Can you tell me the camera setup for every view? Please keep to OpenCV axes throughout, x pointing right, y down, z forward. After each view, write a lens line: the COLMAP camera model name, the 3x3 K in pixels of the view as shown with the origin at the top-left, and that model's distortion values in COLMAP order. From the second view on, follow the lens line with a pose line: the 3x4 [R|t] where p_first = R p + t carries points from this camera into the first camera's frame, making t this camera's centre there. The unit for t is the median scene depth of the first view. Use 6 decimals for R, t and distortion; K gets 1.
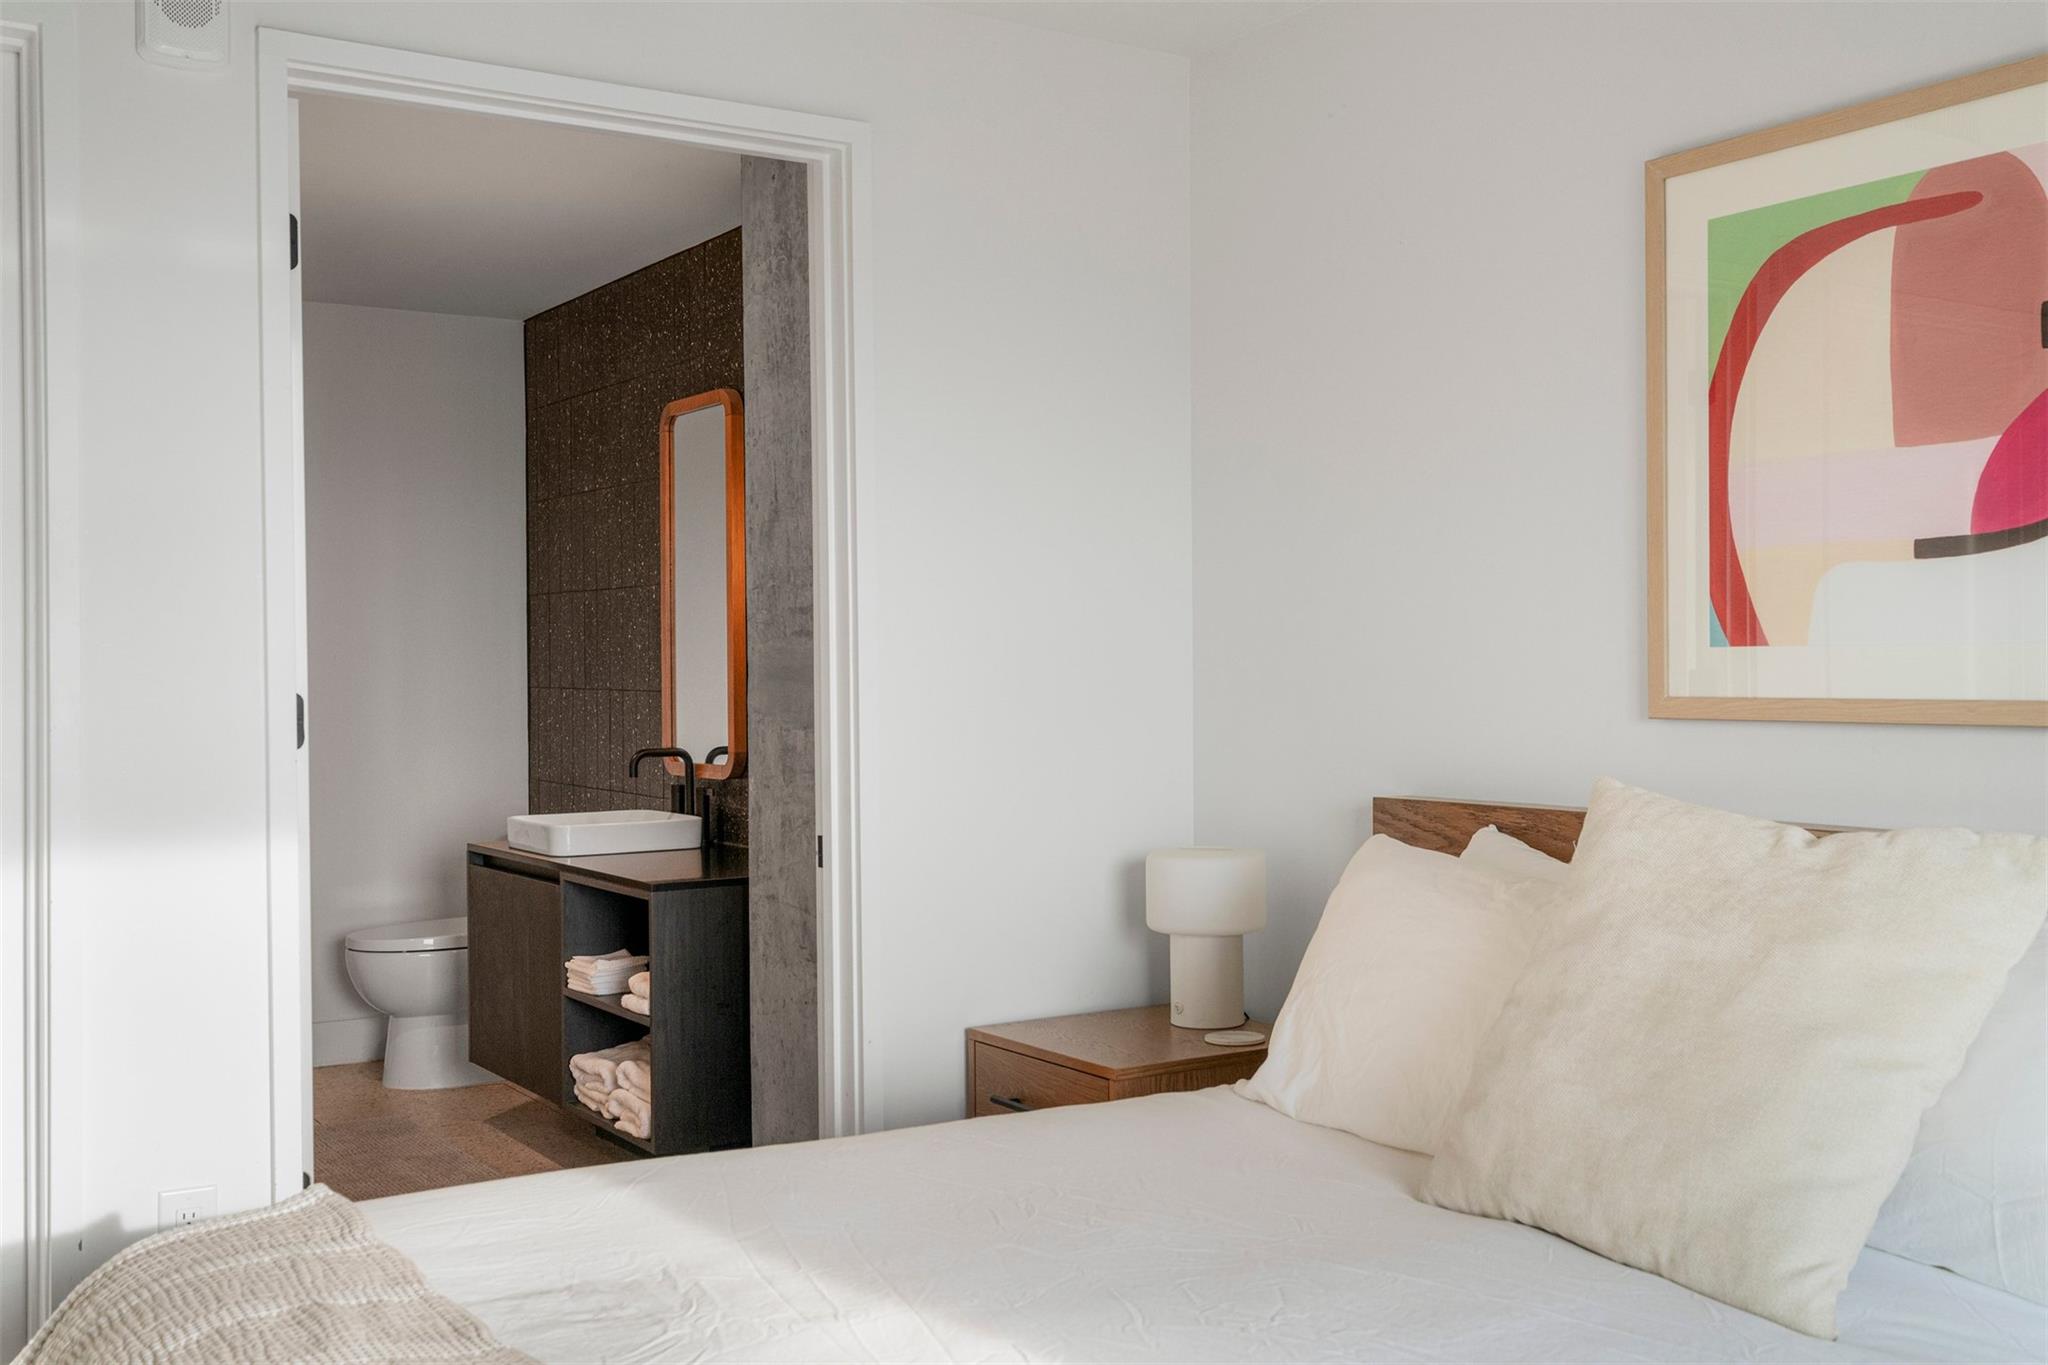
lens RADIAL K [[2003.4, 0, 1024.0], [0, 2003.4, 682.5], [0, 0, 1]] dist [0.001550, 0.009774]
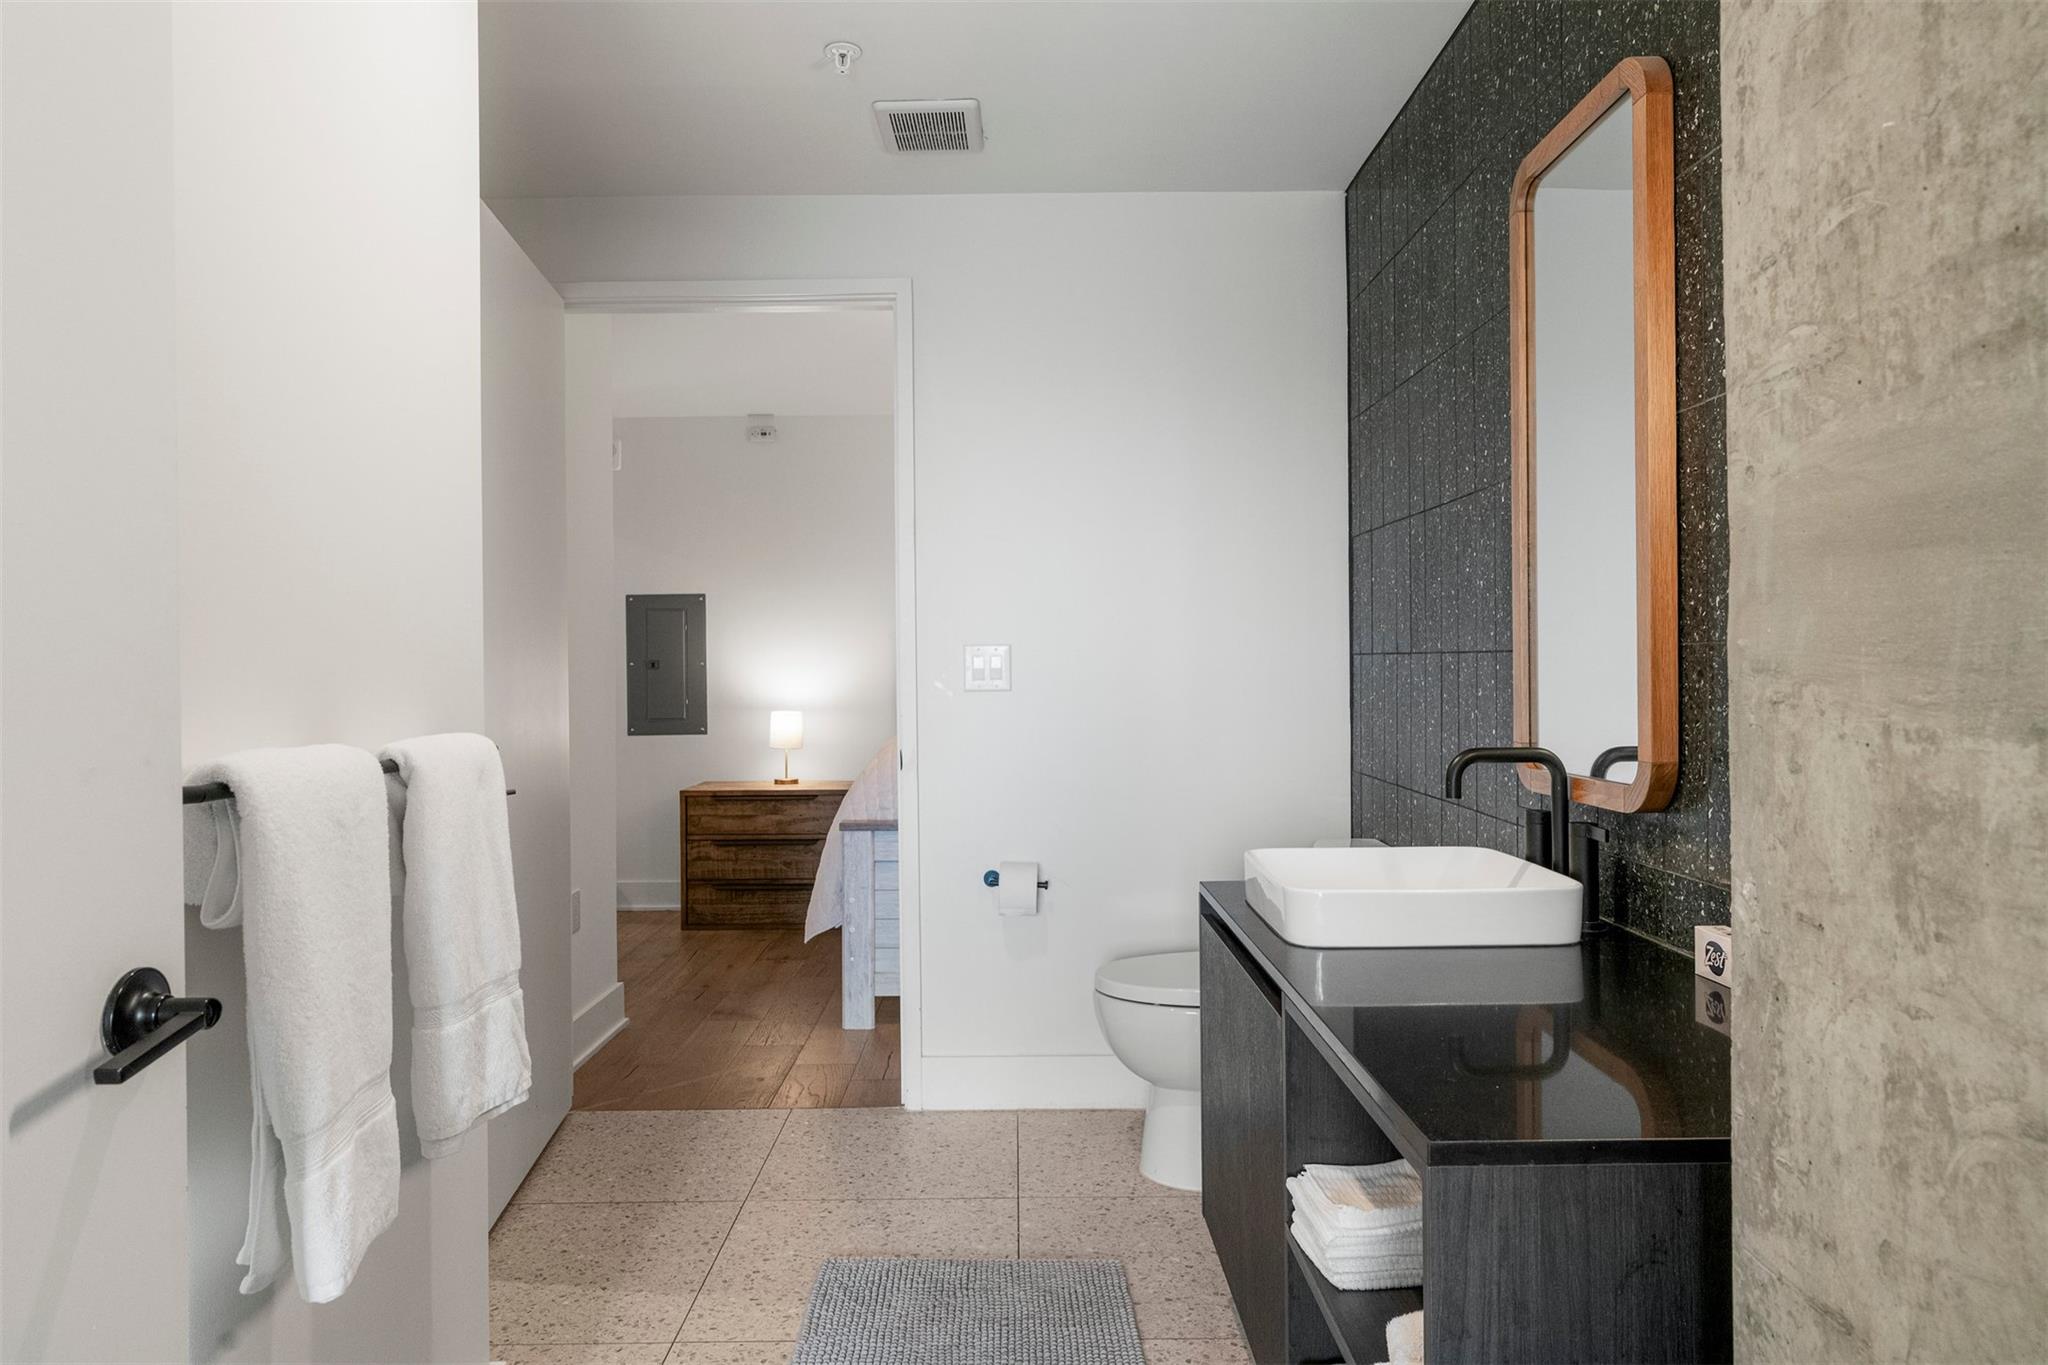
lens RADIAL K [[1338.0, 0, 996.3], [0, 1338.0, 684.2], [0, 0, 1]] dist [-0.005190, 0.002859]
pose [[0.837310, 0.002547, -0.546723, -0.097916], [0.002301, 0.999964, 0.008183, 0.011967], [0.546724, -0.008109, 0.837274, 0.621532]]
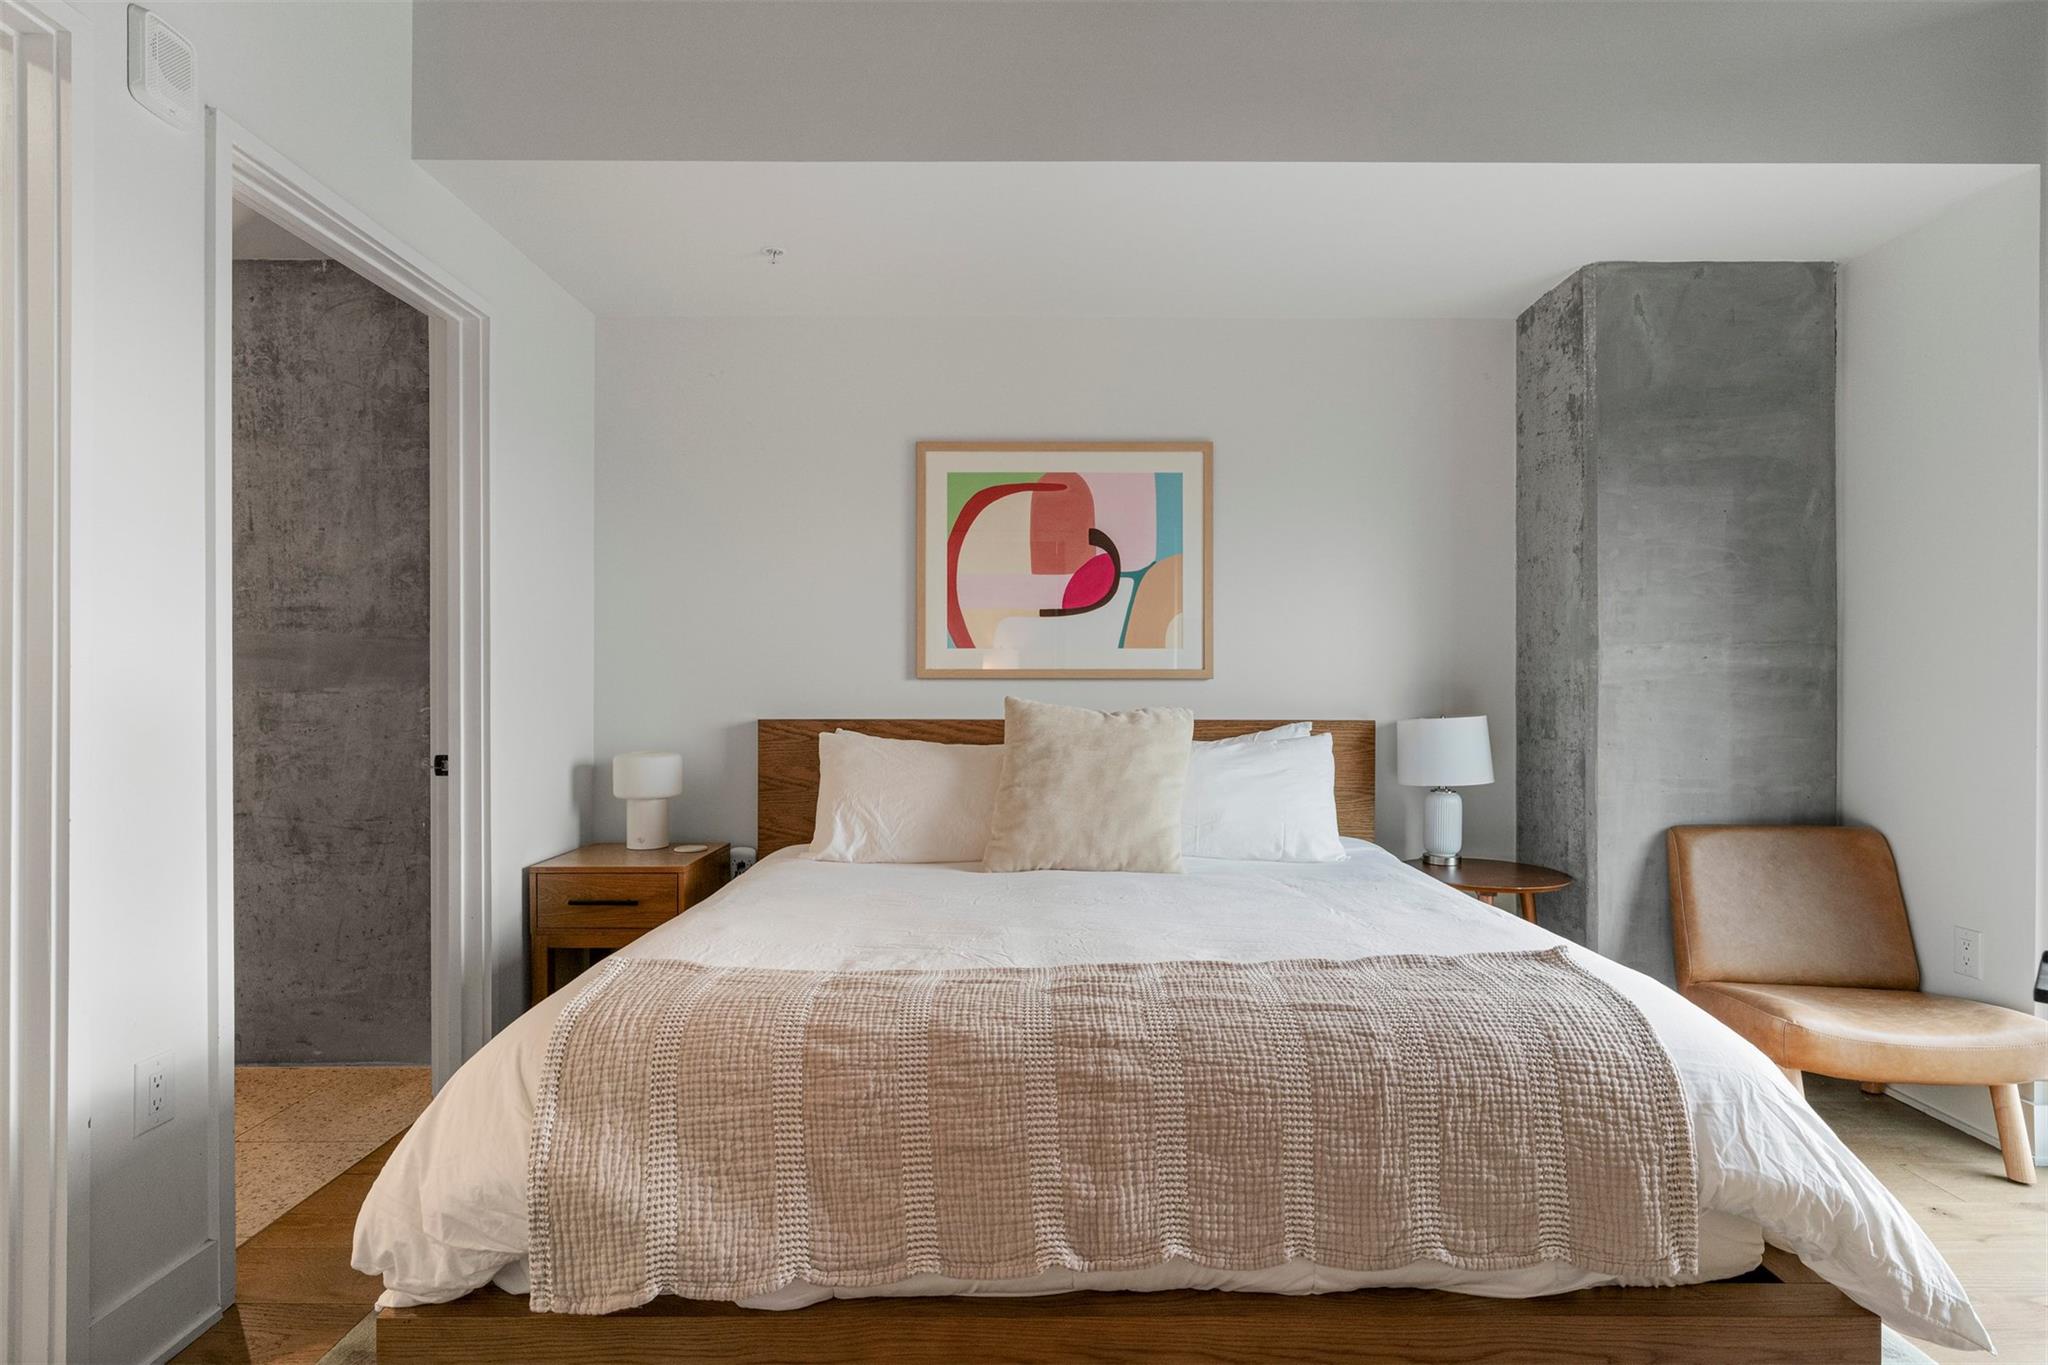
lens RADIAL K [[1066.4, 0, 1024.0], [0, 1066.4, 682.5], [0, 0, 1]] dist [-0.002154, -0.000174]
pose [[0.545202, 0.008337, 0.838263, -0.359497], [0.001513, 0.999939, -0.010929, 0.019780], [-0.838303, 0.007227, 0.545156, 0.115540]]
